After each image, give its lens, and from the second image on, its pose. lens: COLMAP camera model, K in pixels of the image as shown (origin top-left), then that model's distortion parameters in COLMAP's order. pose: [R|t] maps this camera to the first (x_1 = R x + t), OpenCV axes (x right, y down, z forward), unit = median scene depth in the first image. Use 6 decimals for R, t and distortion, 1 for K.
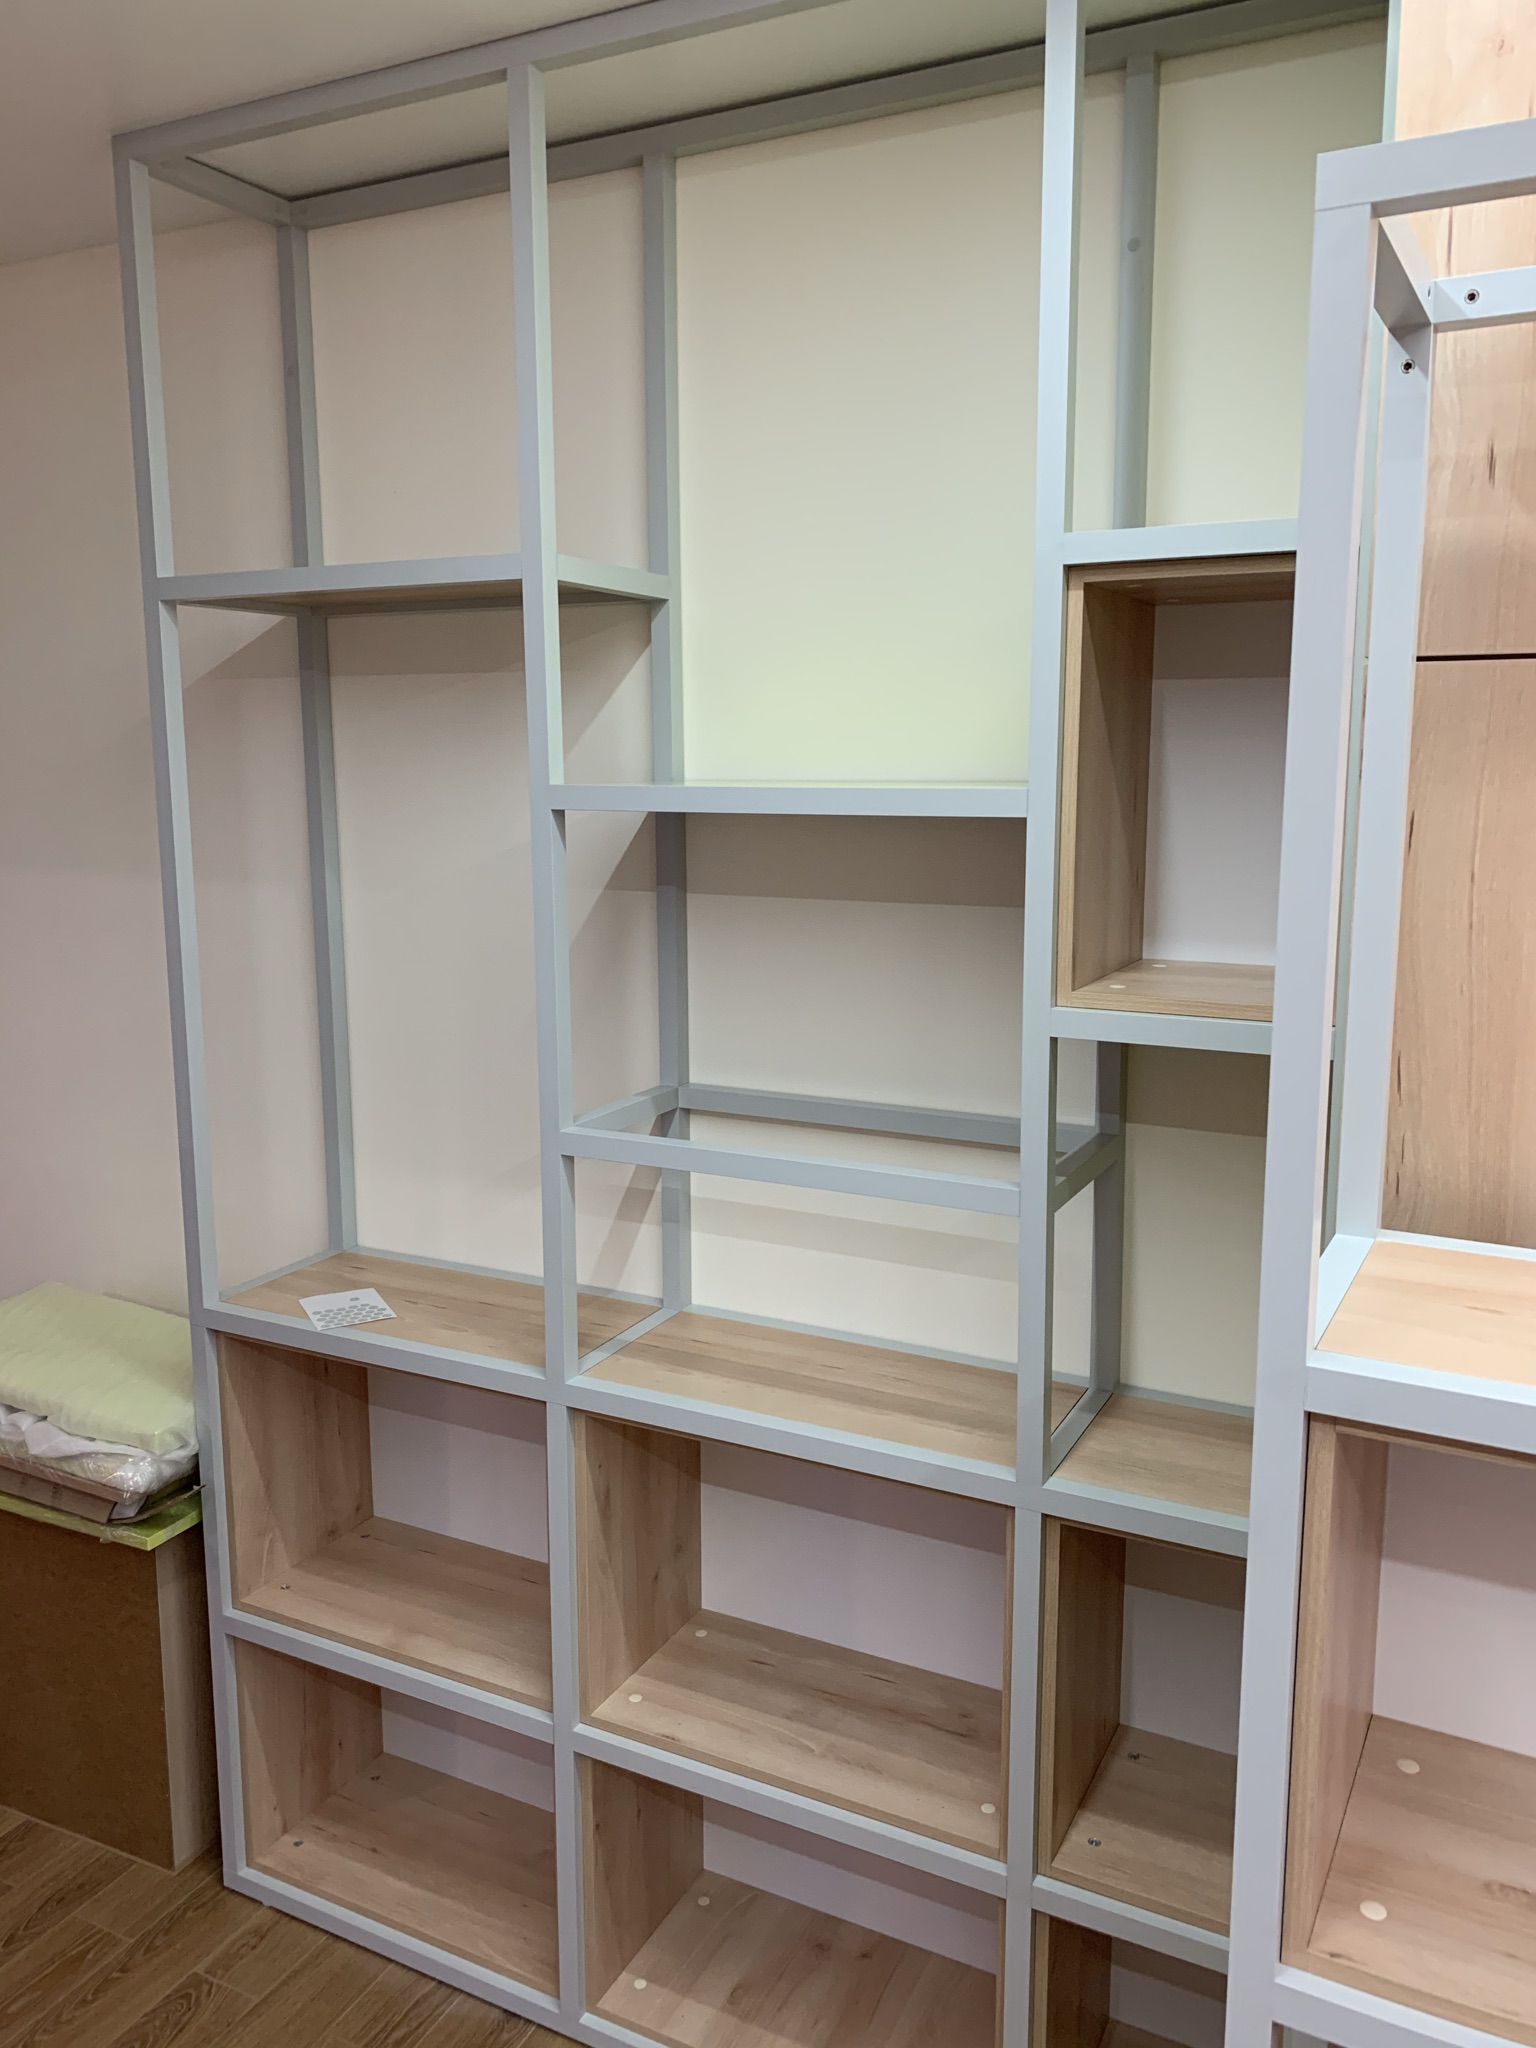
lens RADIAL K [[1585.7, 0, 772.8], [0, 1585.7, 1015.1], [0, 0, 1]] dist [-0.002930, -0.007000]
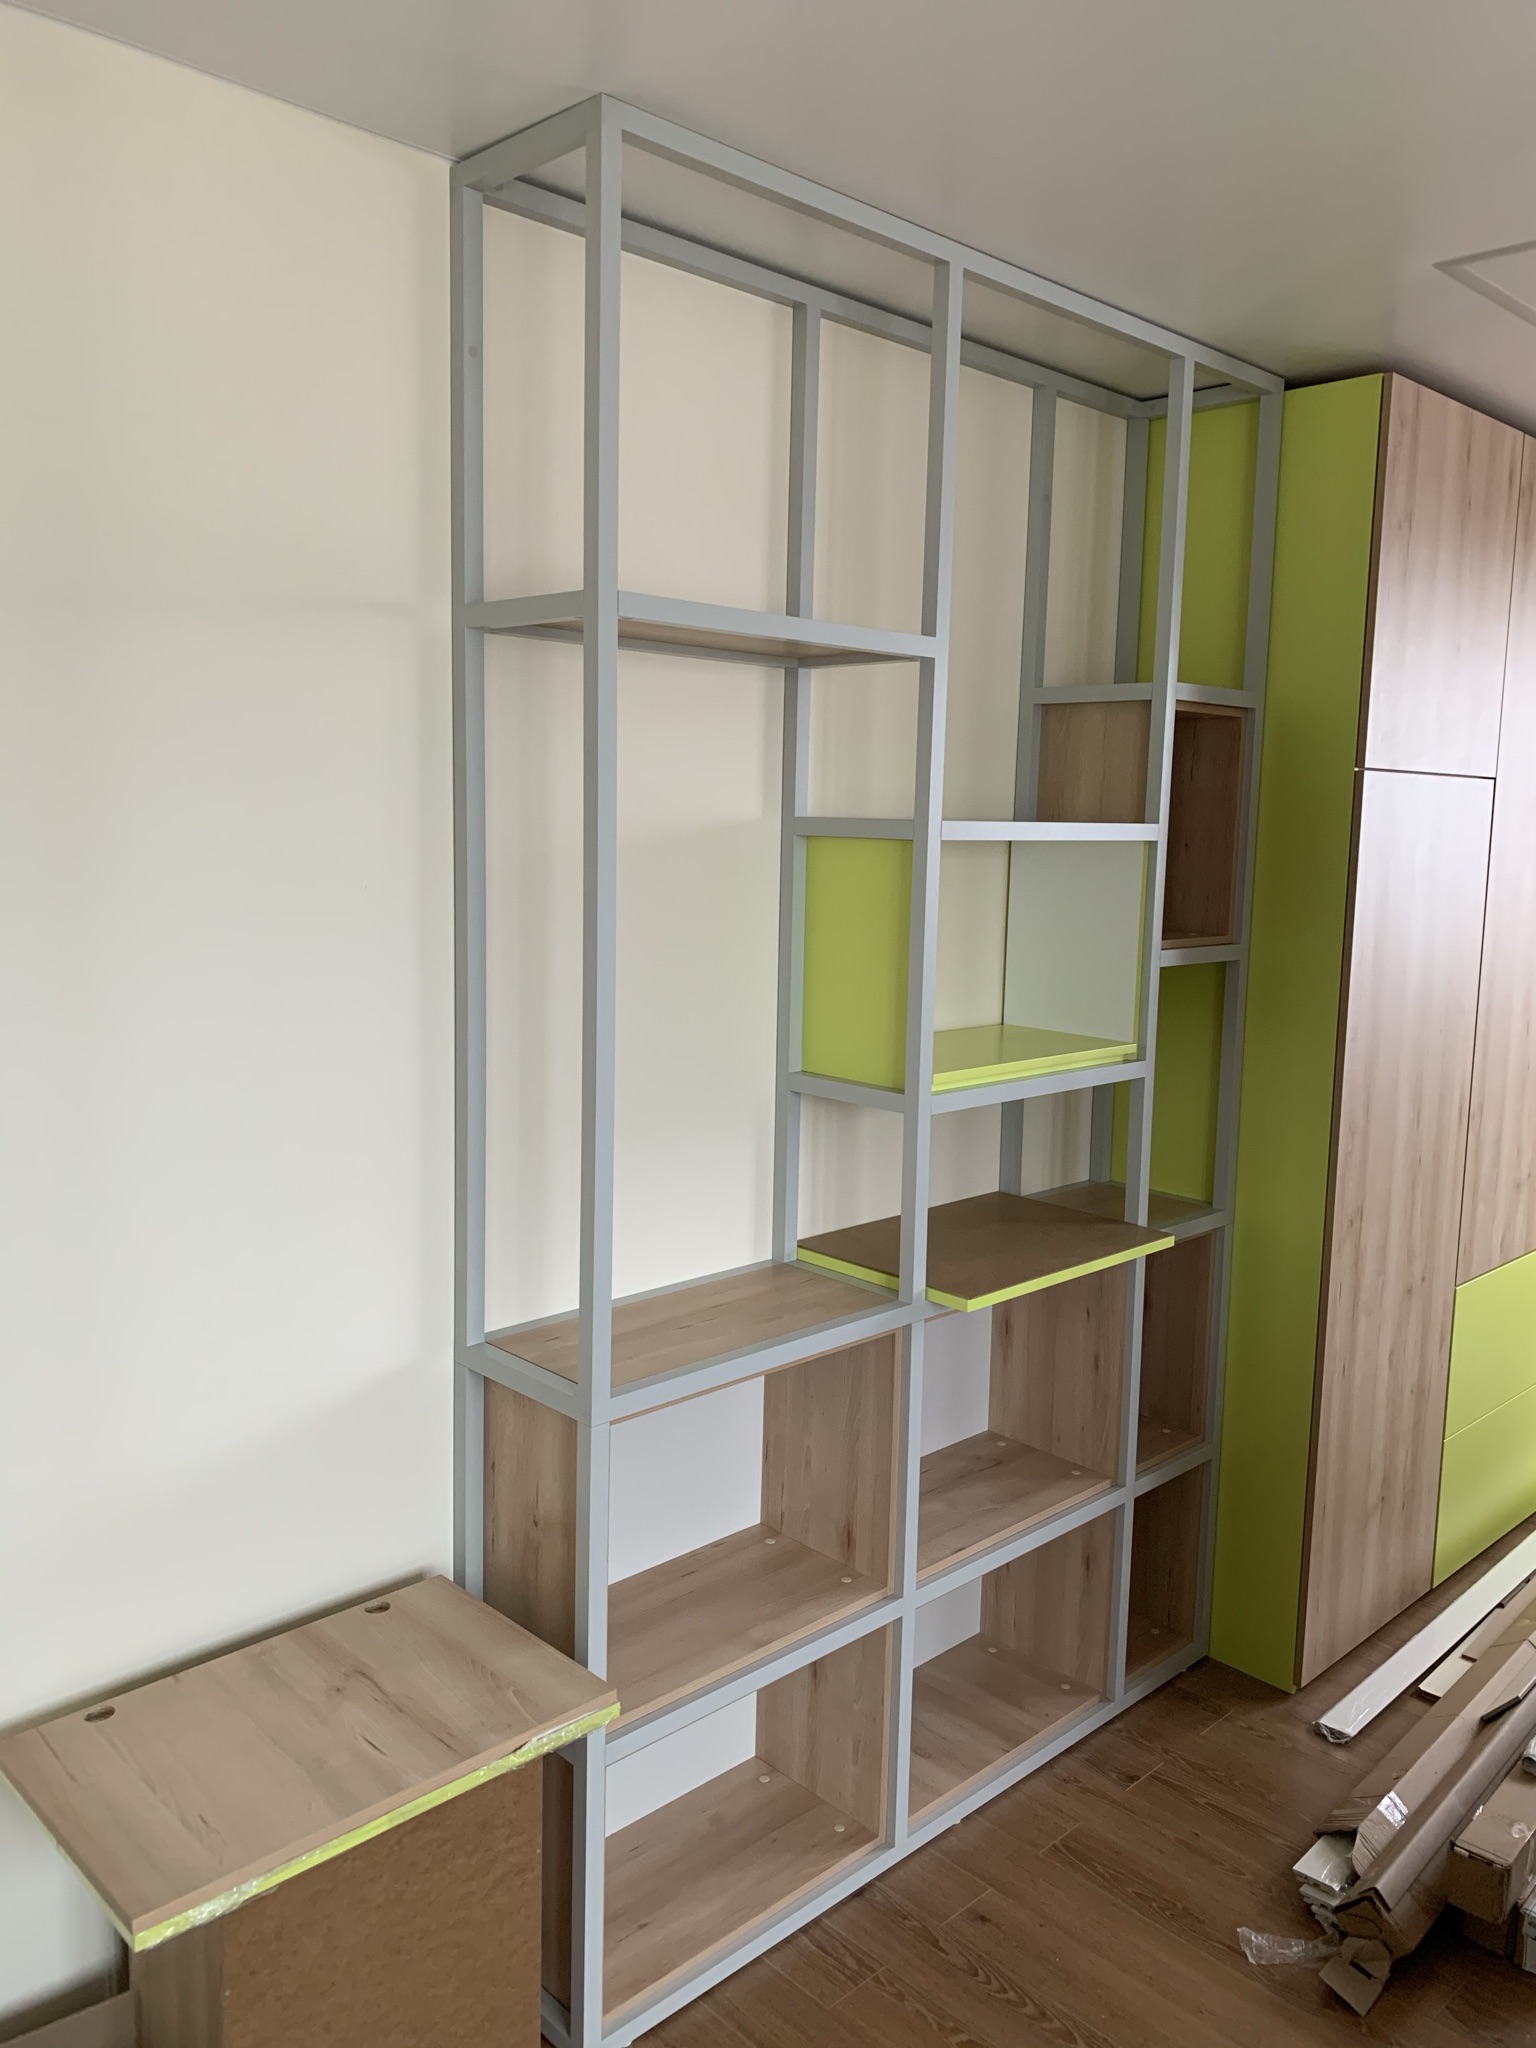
lens RADIAL K [[1585.7, 0, 765.2], [0, 1585.7, 1017.4], [0, 0, 1]] dist [-0.002930, -0.007000]
pose [[0.305417, -0.117657, 0.944922, -1.158906], [0.129728, 0.988226, 0.081118, -0.094856], [-0.943341, 0.097808, 0.317084, 0.630061]]
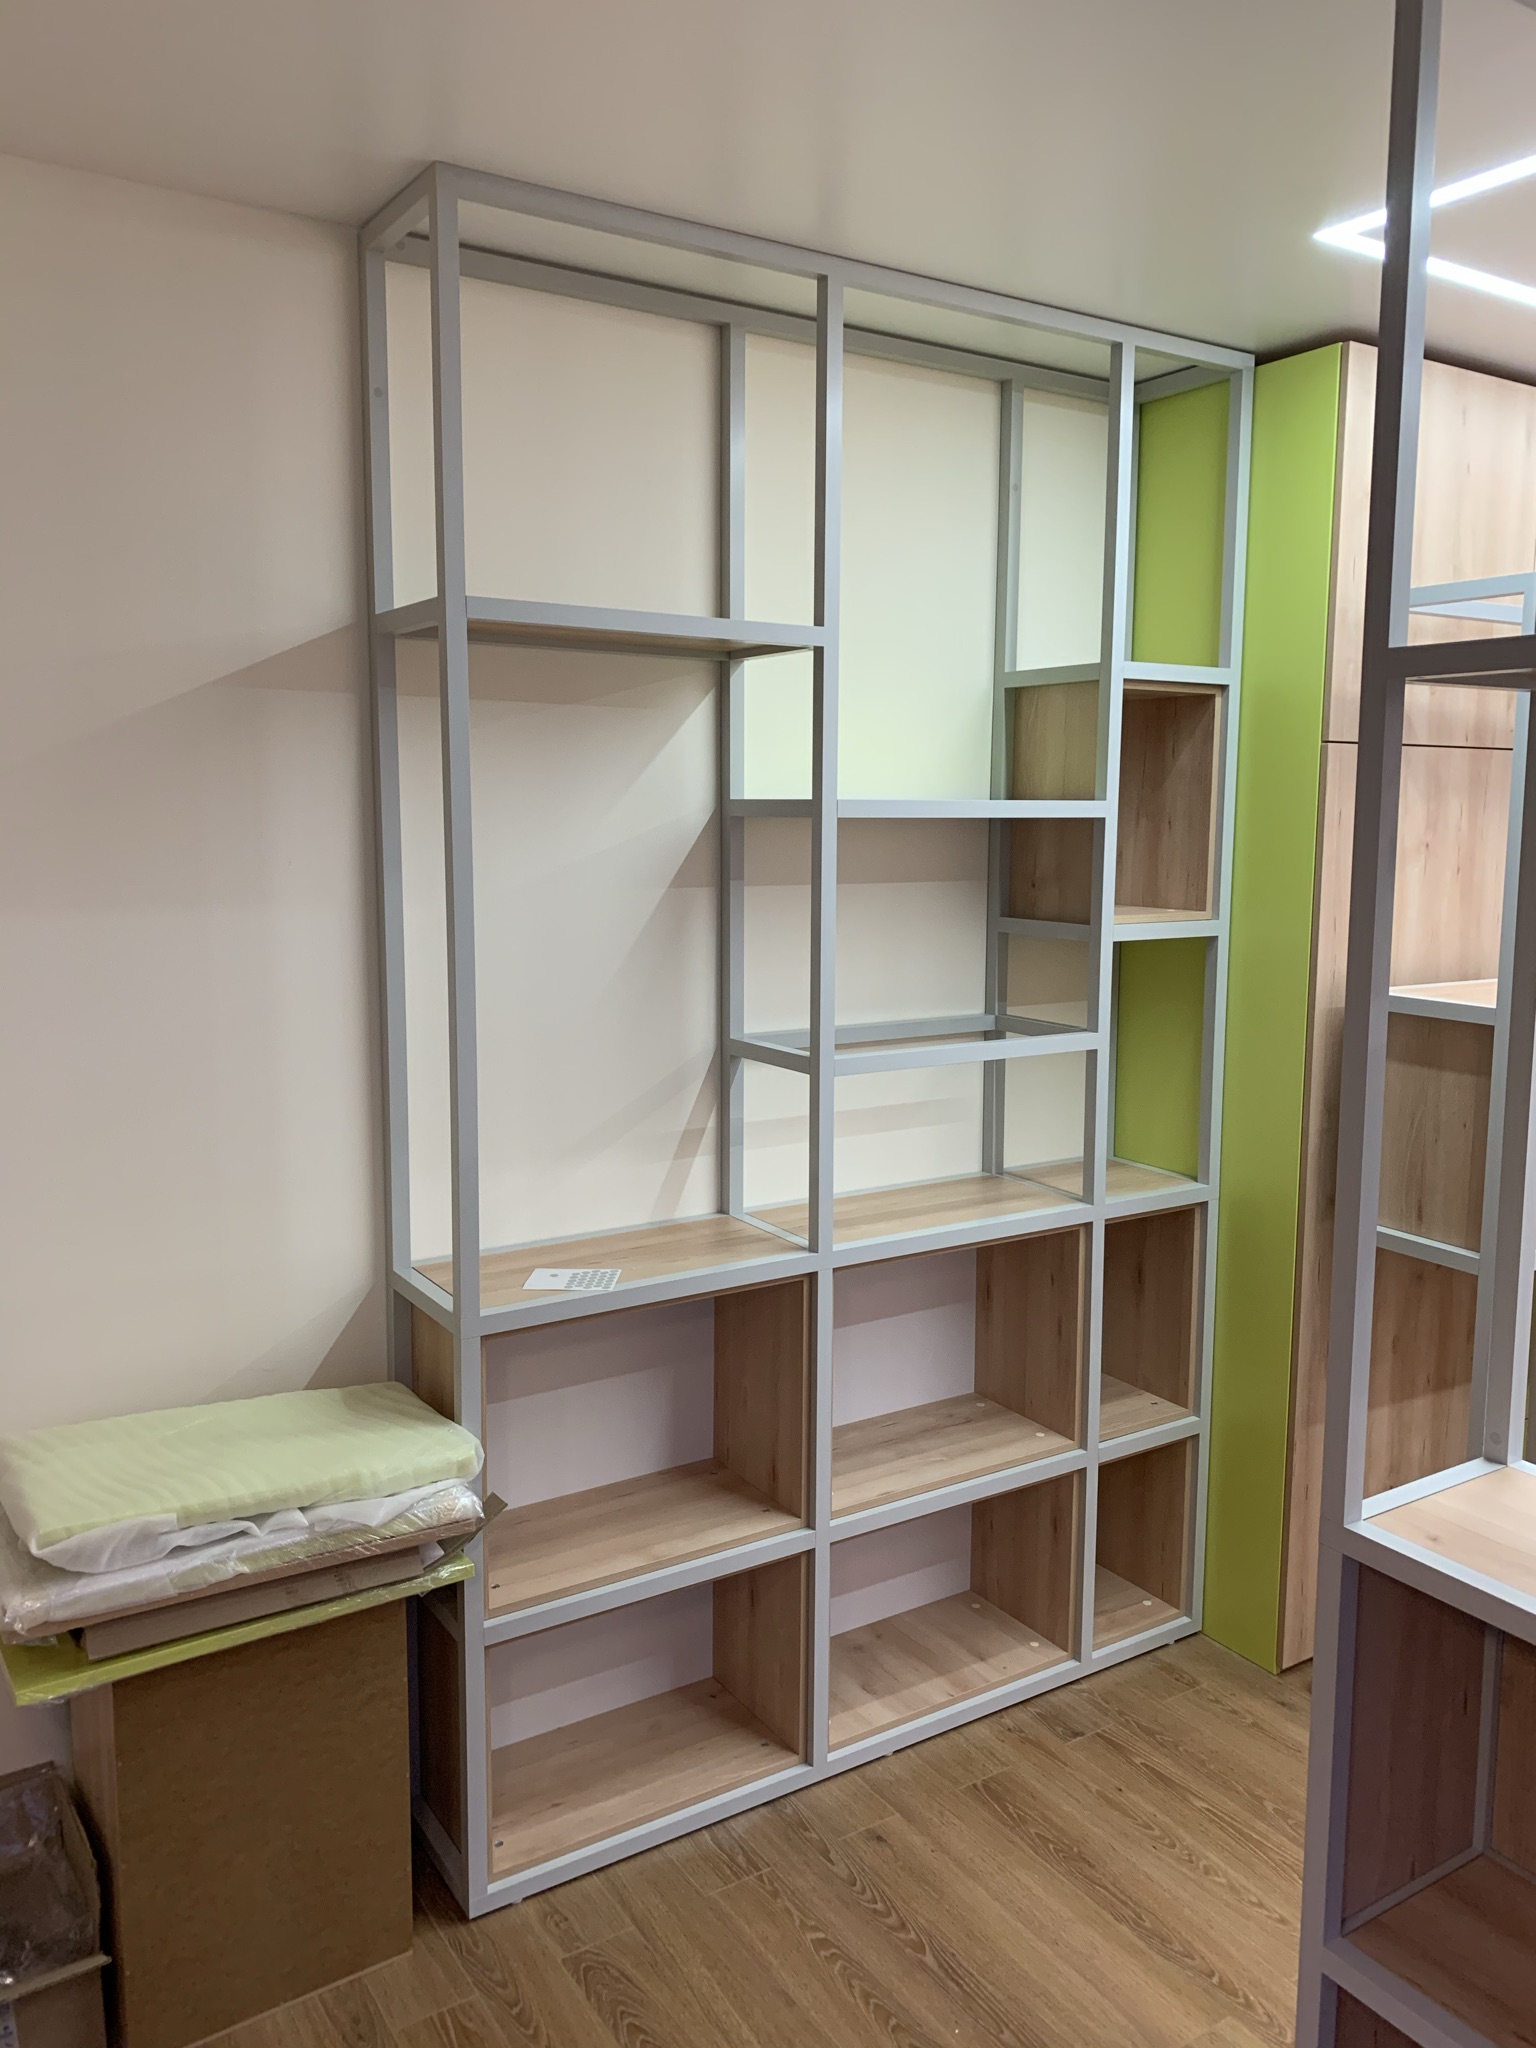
lens RADIAL K [[1585.7, 0, 783.7], [0, 1585.7, 1030.3], [0, 0, 1]] dist [-0.002930, -0.007000]
pose [[0.494279, -0.112778, 0.861957, -1.114649], [0.136163, 0.989354, 0.051365, -0.020848], [-0.858573, 0.091978, 0.504373, 0.309067]]
